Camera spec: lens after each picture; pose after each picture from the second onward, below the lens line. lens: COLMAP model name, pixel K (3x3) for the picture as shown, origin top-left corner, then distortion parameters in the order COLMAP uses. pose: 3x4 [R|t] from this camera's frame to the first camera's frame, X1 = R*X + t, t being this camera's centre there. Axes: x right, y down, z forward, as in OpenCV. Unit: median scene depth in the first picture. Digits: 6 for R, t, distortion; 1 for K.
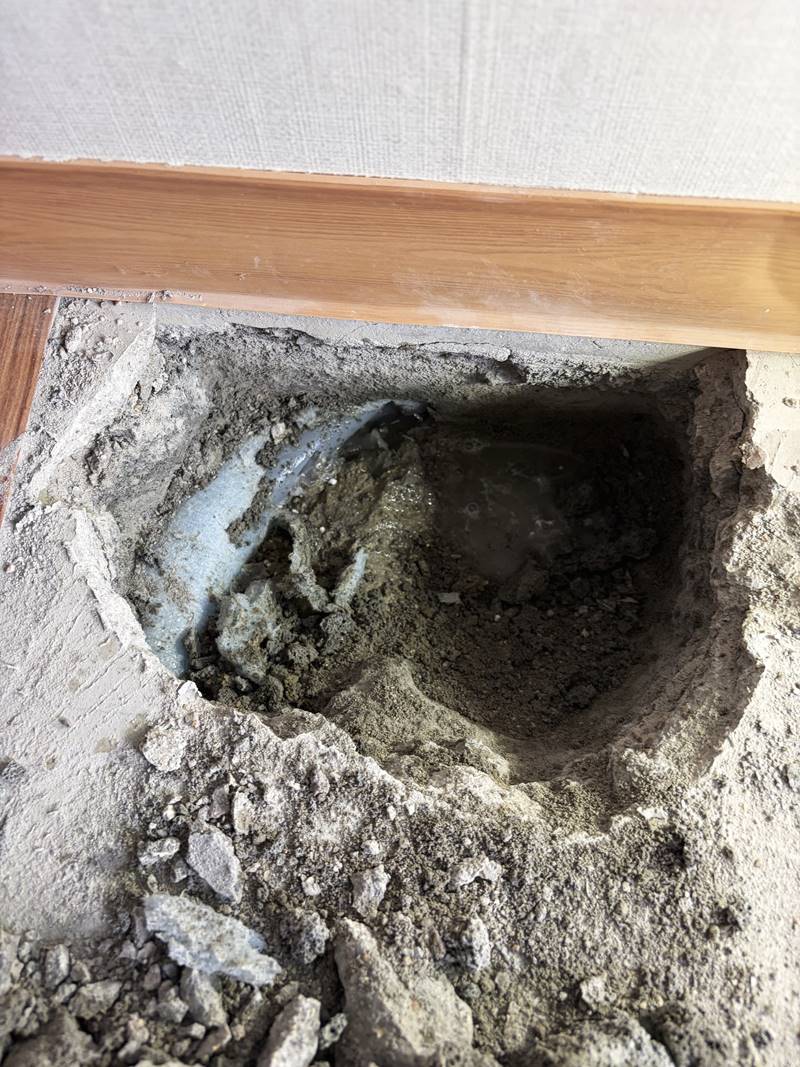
lens RADIAL K [[776.2, 0, 409.5], [0, 776.2, 518.0], [0, 0, 1]] dist [0.073553, -0.105573]
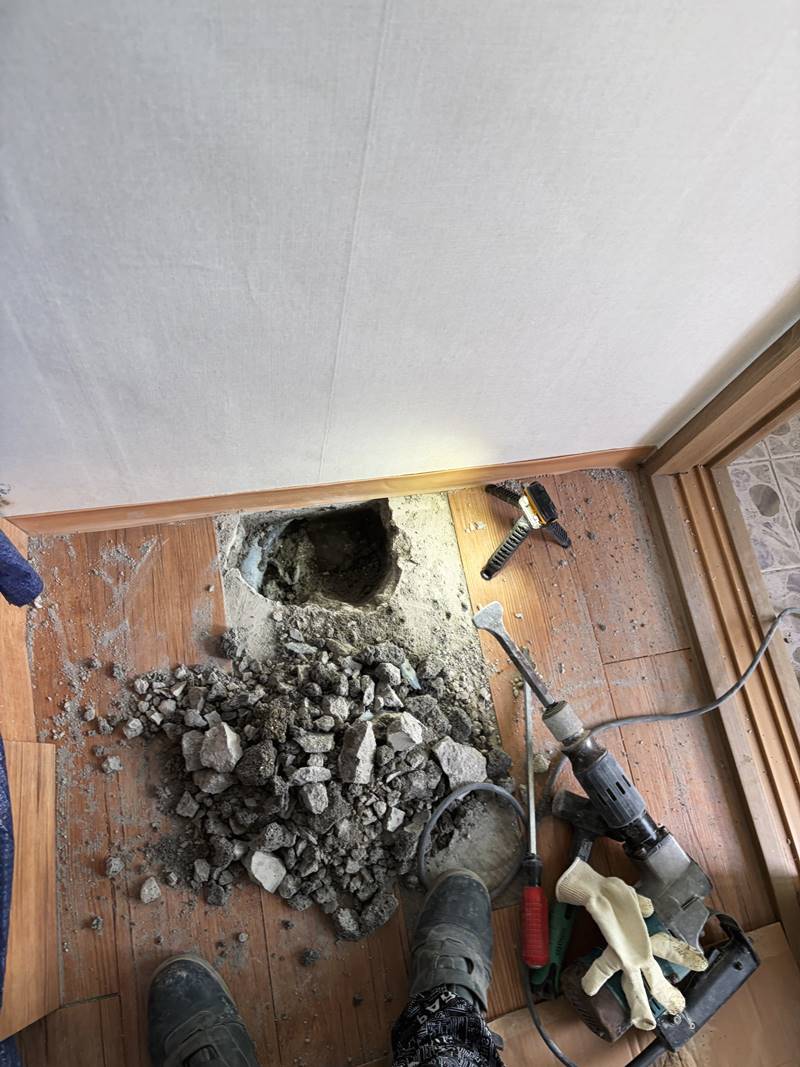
lens RADIAL K [[776.2, 0, 409.5], [0, 776.2, 518.0], [0, 0, 1]] dist [0.073553, -0.105573]
pose [[0.942386, -0.196853, 0.270475, -0.662954], [0.196723, 0.980063, 0.027874, -0.218901], [-0.270570, 0.026941, 0.962323, -3.323640]]
